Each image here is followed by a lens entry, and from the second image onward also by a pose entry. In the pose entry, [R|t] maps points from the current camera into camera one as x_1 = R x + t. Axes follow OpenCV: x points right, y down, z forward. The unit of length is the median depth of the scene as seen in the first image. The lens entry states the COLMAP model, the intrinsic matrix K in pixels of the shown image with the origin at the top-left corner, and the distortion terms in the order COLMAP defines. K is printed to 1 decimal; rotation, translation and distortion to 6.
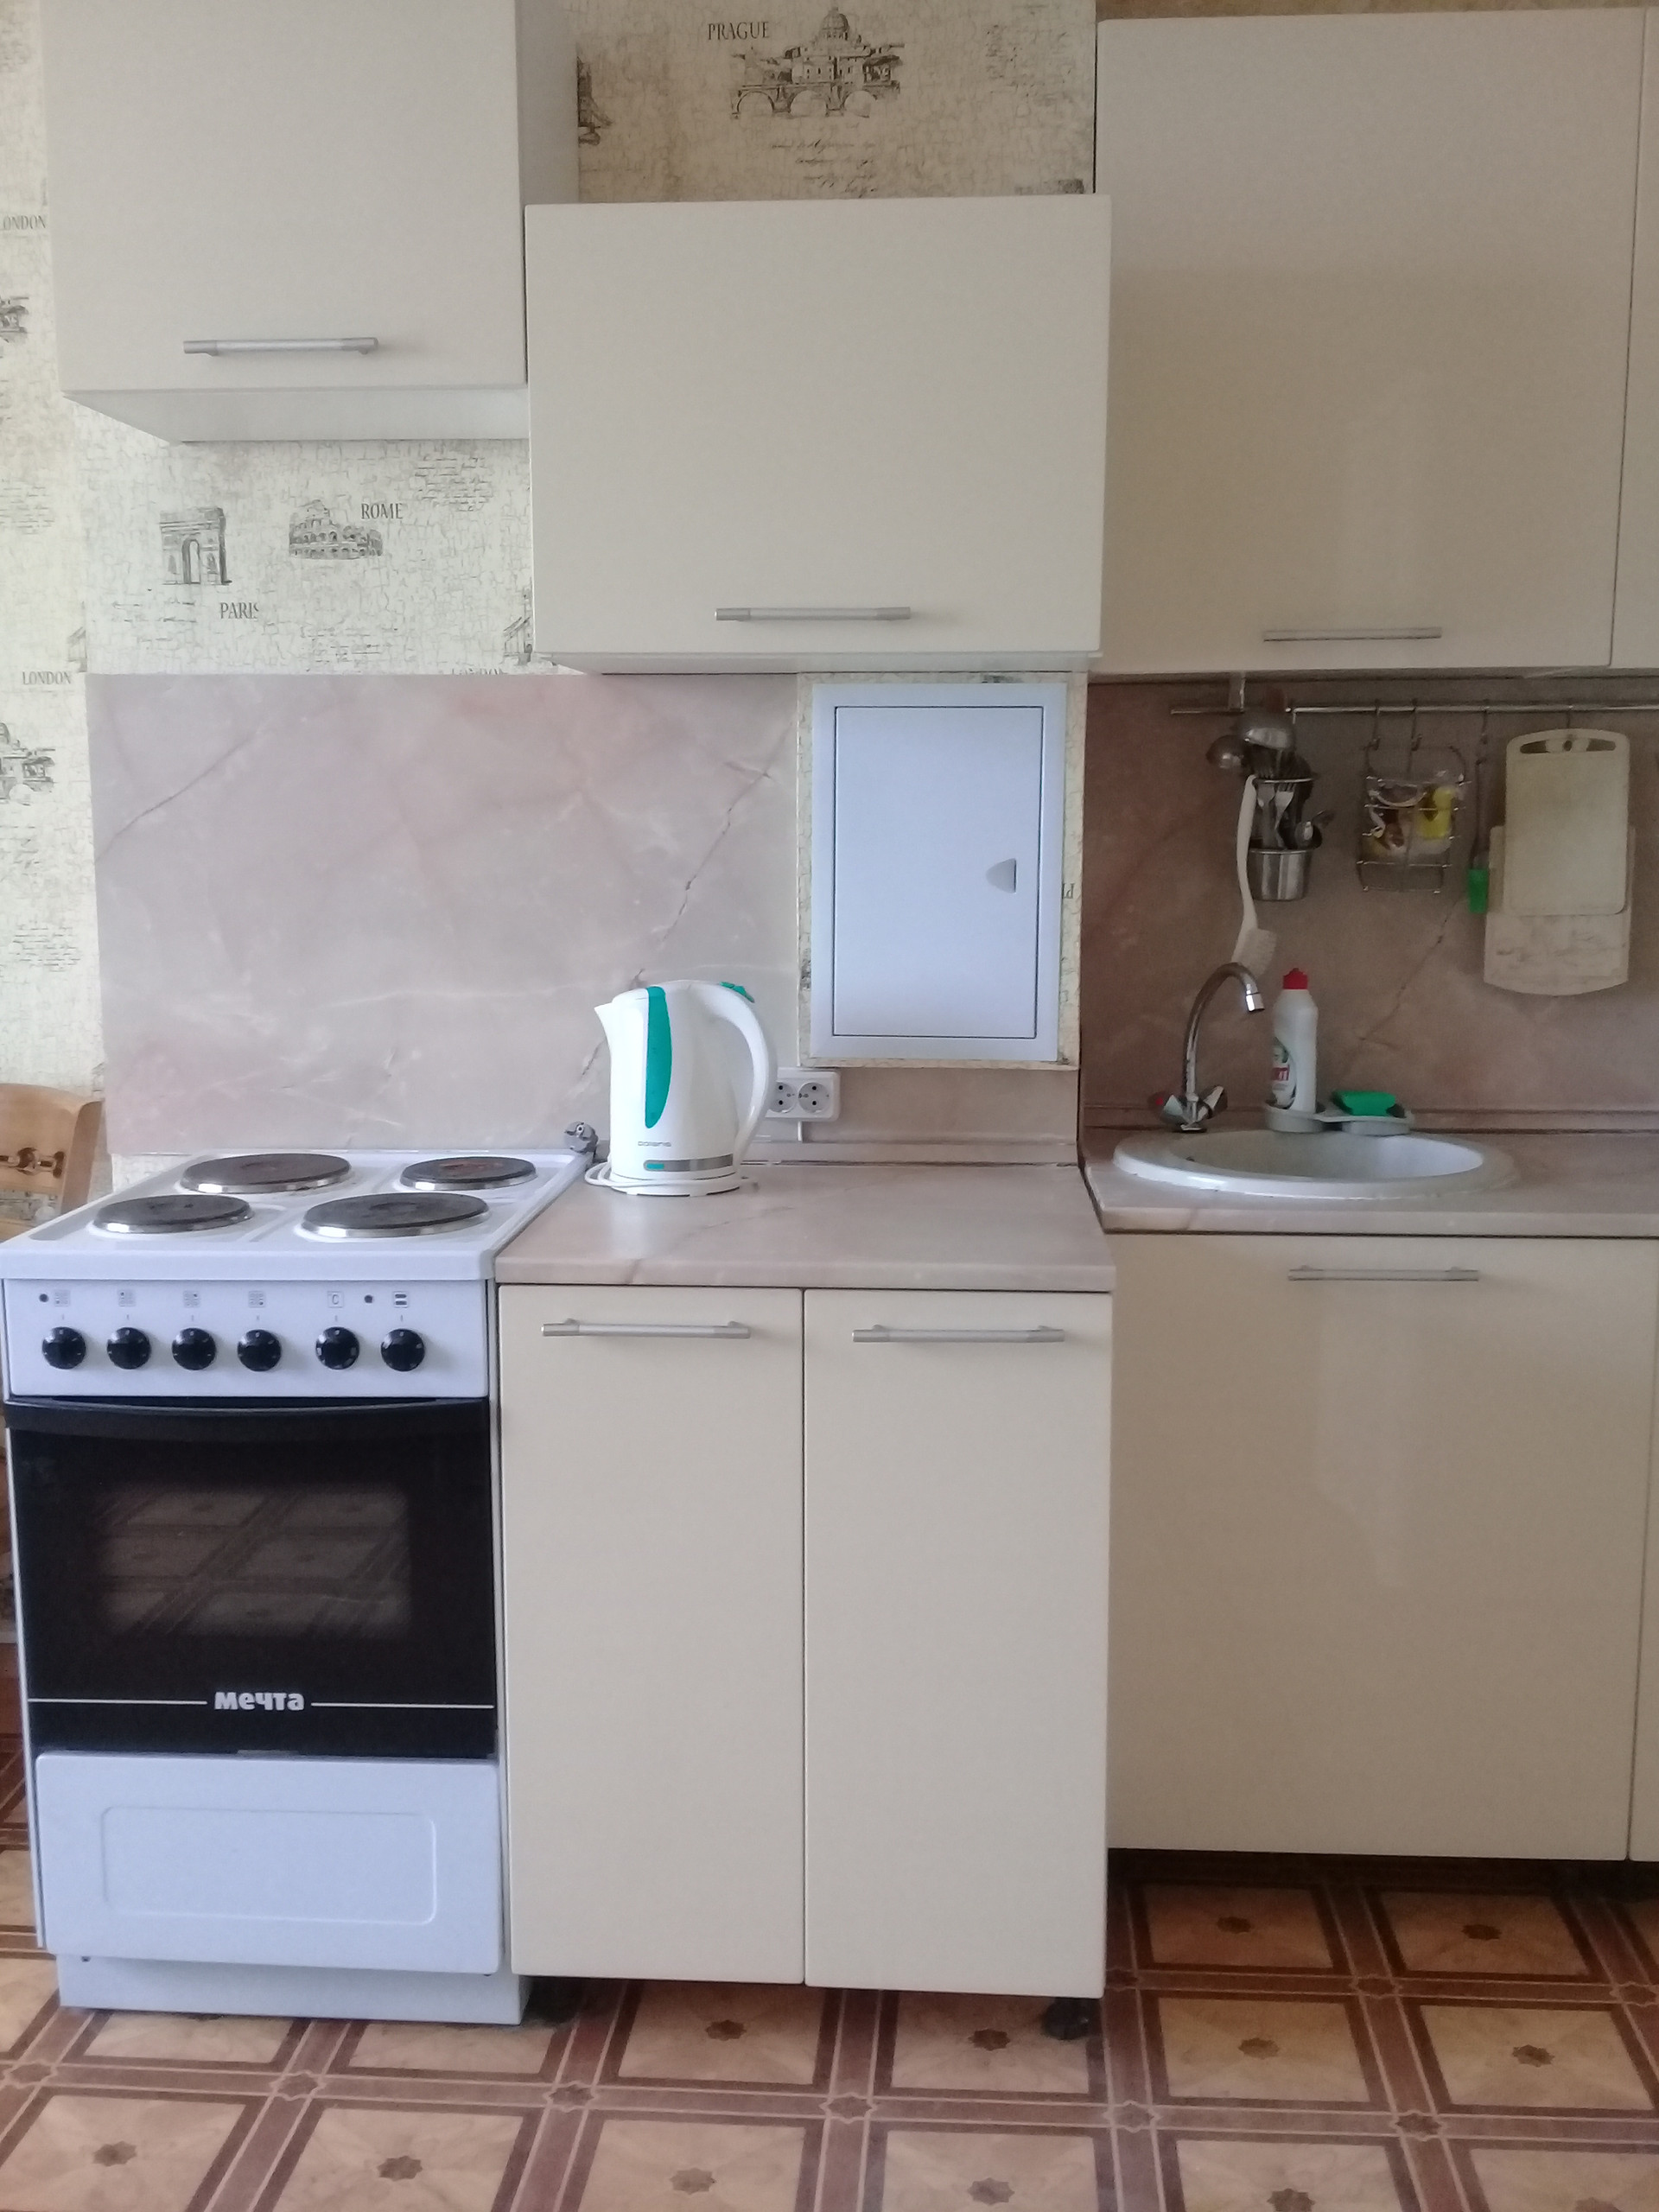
lens RADIAL K [[2044.0, 0, 829.5], [0, 2044.0, 1106.0], [0, 0, 1]] dist [0.079592, -0.166701]
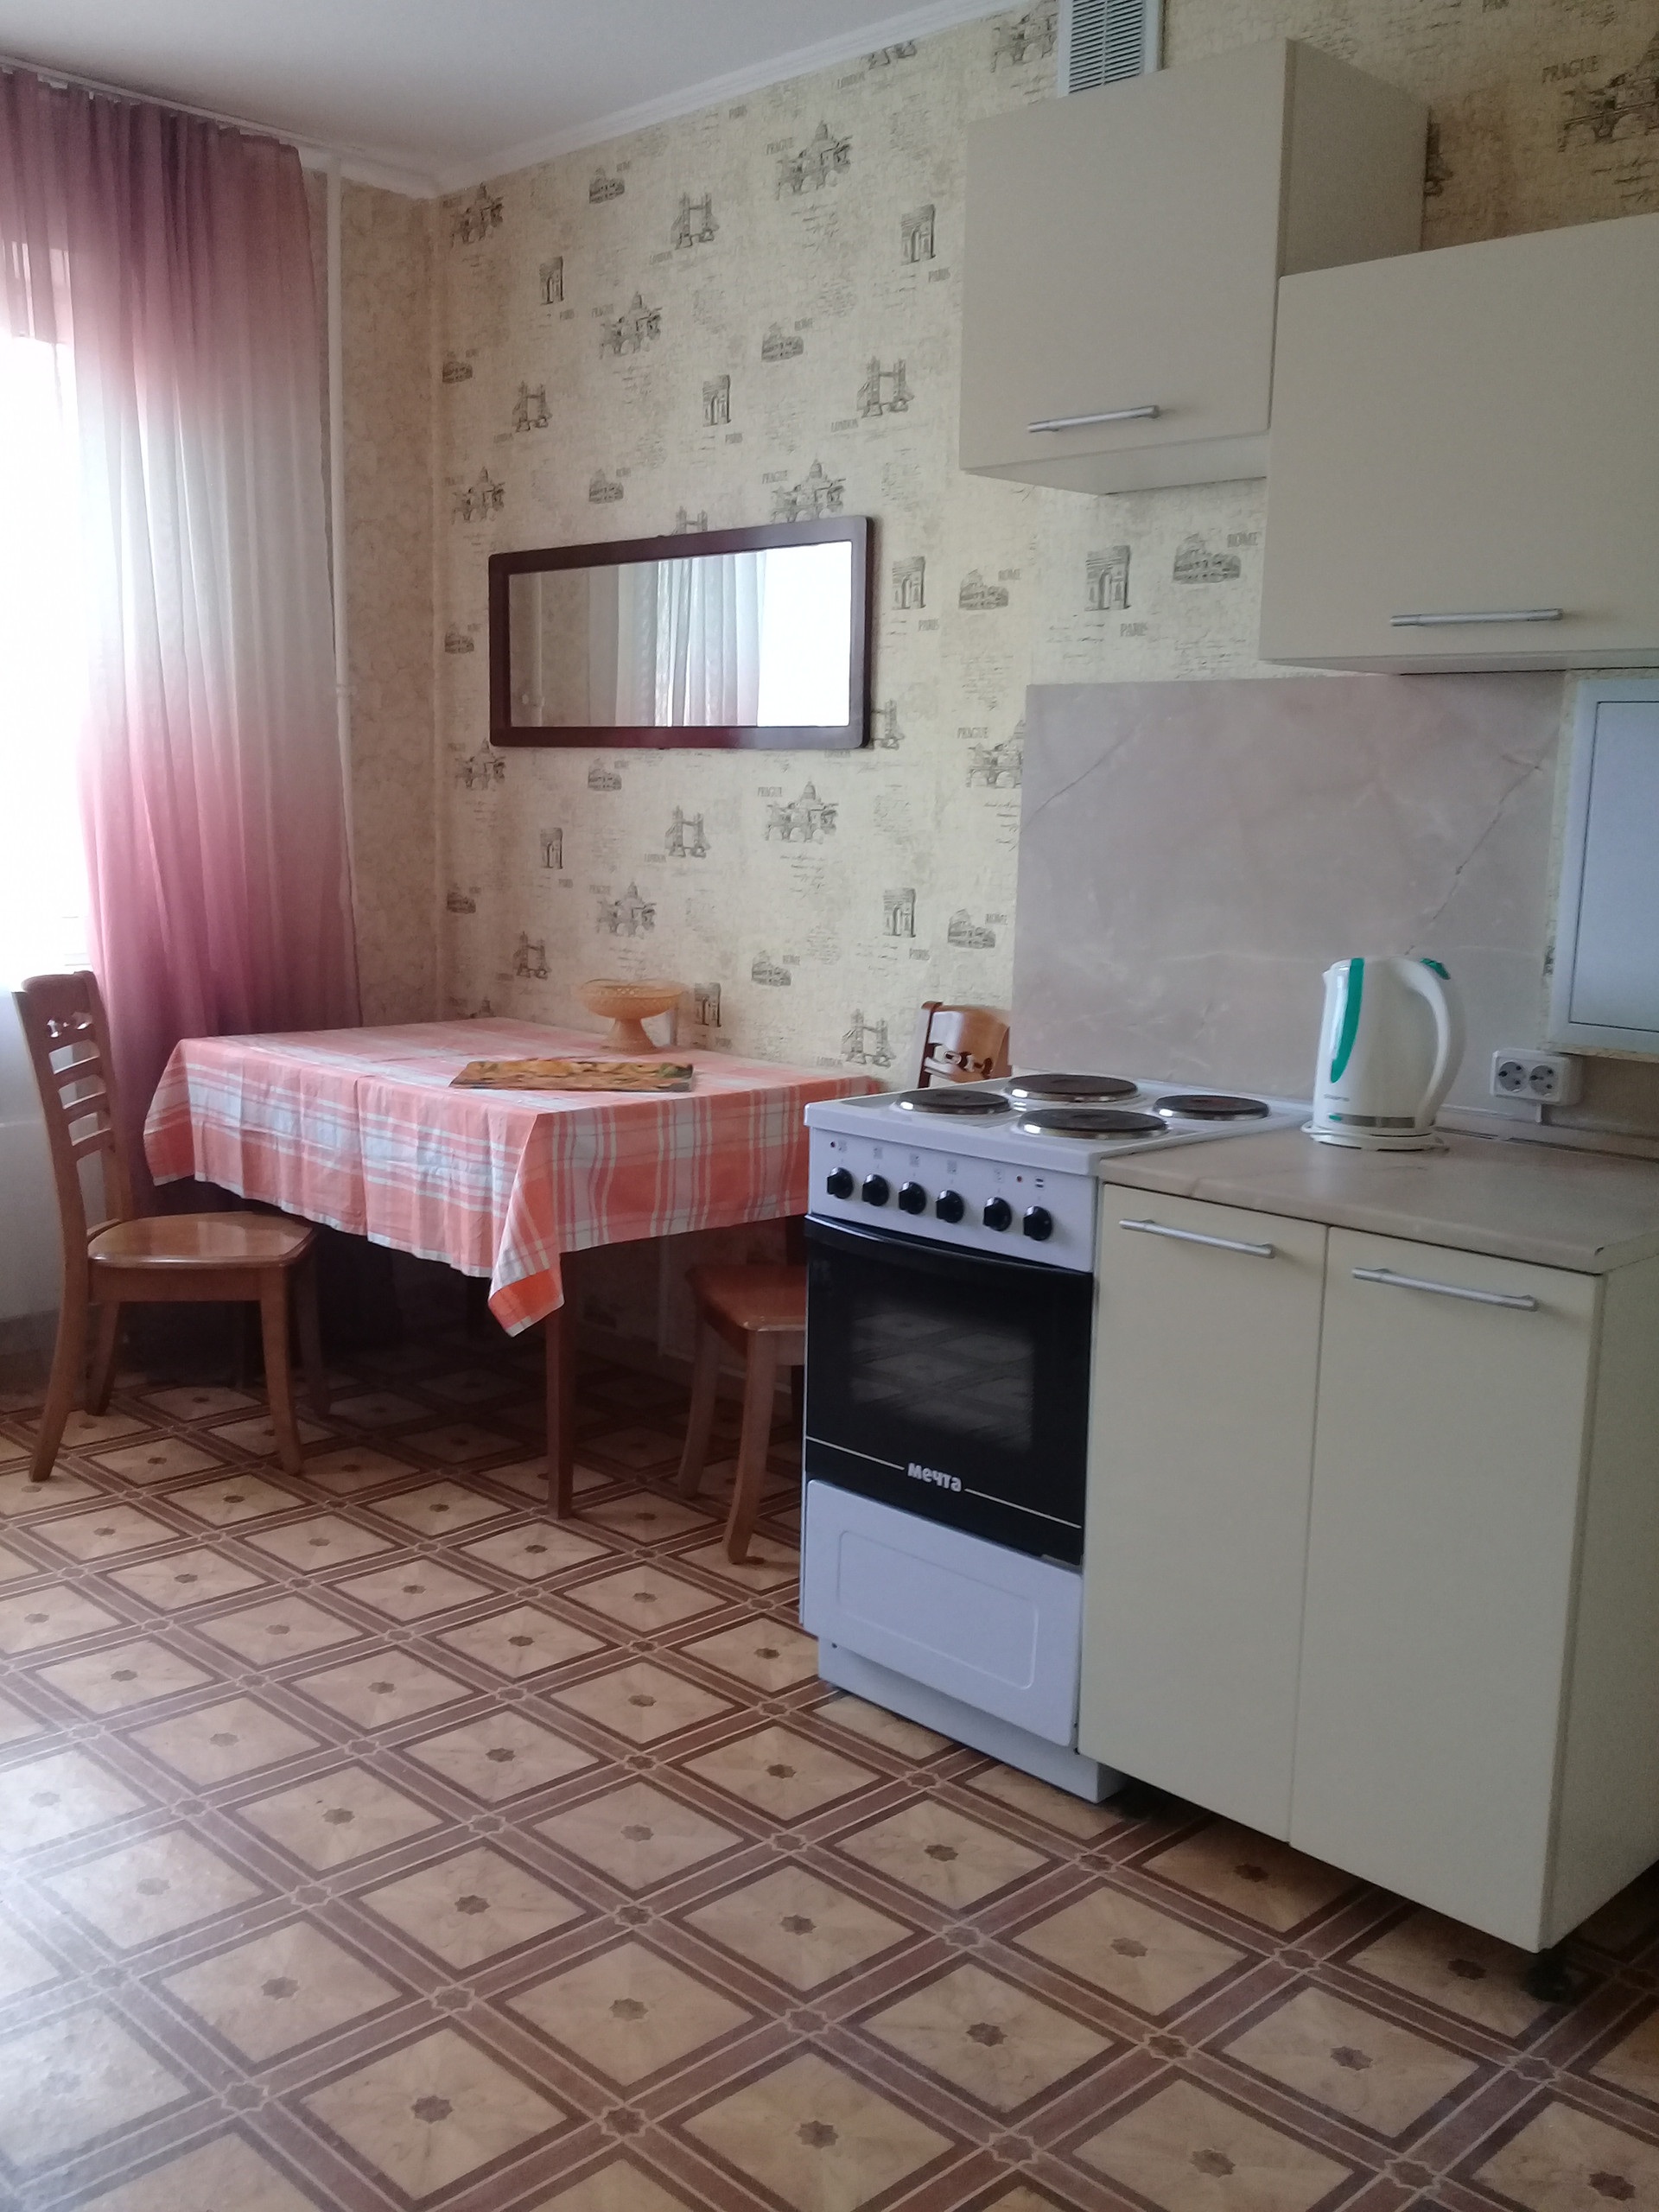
lens RADIAL K [[1990.6, 0, 813.4], [0, 1990.6, 1122.3], [0, 0, 1]] dist [0.049530, -0.125261]
pose [[0.754940, 0.126630, -0.643452, 0.385845], [-0.121035, 0.991229, 0.053066, 0.008414], [0.644528, 0.037818, 0.763645, -0.011074]]
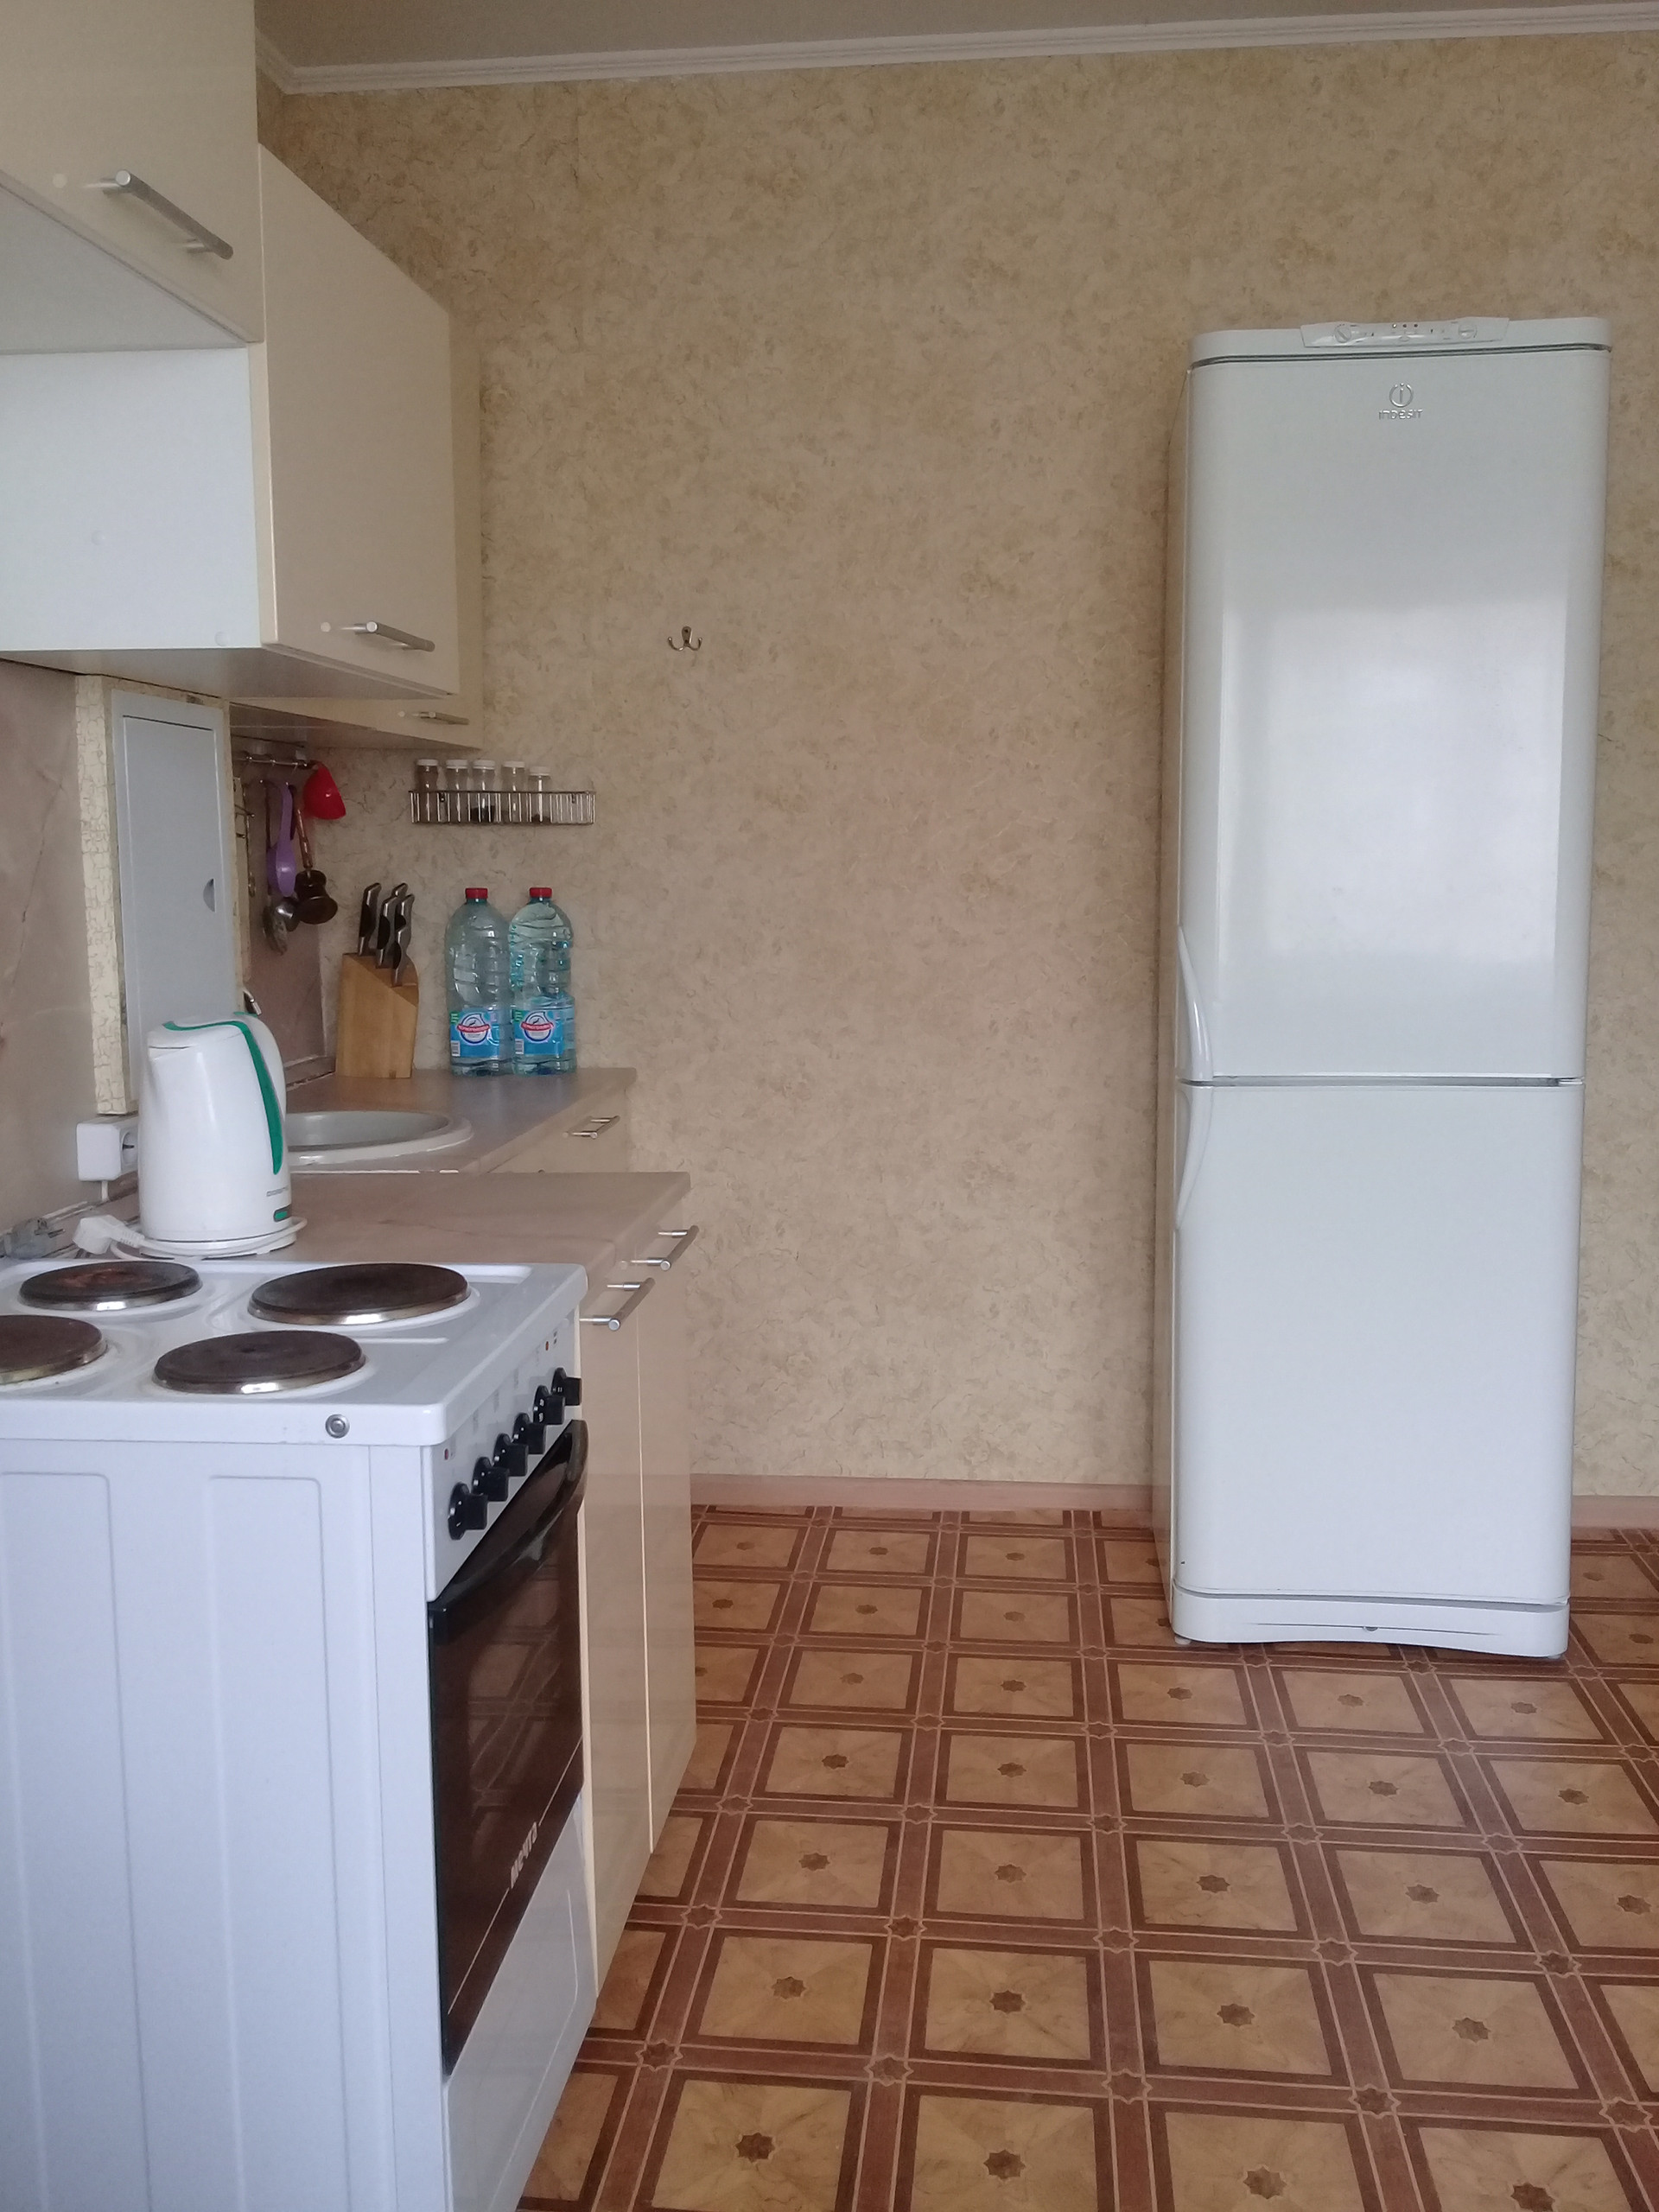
lens RADIAL K [[1990.6, 0, 813.4], [0, 1990.6, 1122.3], [0, 0, 1]] dist [0.049530, -0.125261]
pose [[0.051037, -0.135873, 0.989411, -0.911480], [0.159505, 0.979094, 0.126228, -0.081952], [-0.985877, 0.151374, 0.071642, 0.674532]]
